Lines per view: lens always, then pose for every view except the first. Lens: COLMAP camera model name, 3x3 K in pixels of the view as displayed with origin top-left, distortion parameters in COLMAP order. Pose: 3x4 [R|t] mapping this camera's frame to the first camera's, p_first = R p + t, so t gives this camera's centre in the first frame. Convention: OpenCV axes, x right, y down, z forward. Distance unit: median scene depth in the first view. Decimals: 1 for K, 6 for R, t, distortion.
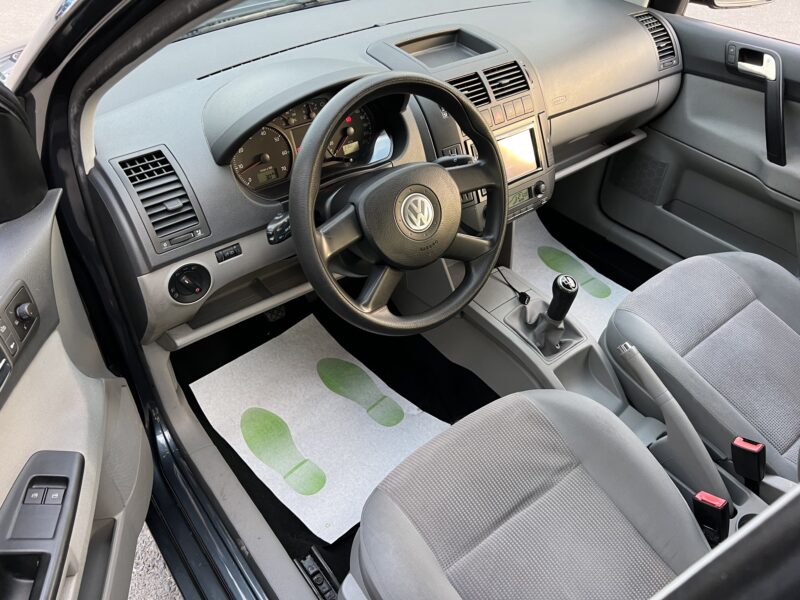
lens RADIAL K [[631.4, 0, 400.0], [0, 631.4, 300.0], [0, 0, 1]] dist [0.017861, -0.001595]
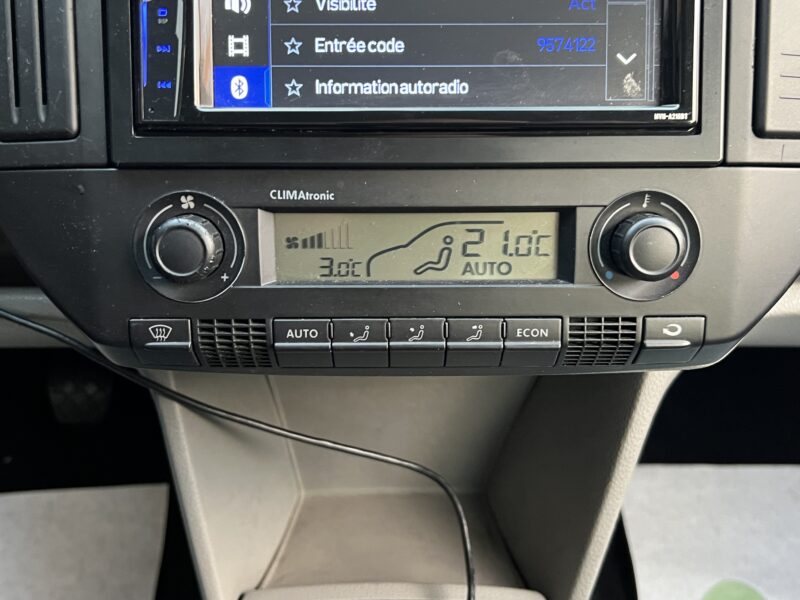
lens RADIAL K [[835.7, 0, 400.0], [0, 835.7, 300.0], [0, 0, 1]] dist [0.159009, -0.424026]
pose [[0.778805, 0.300991, -0.550334, 0.328739], [-0.385413, 0.921822, -0.041250, -0.147480], [0.494894, 0.244232, 0.833925, 0.897980]]
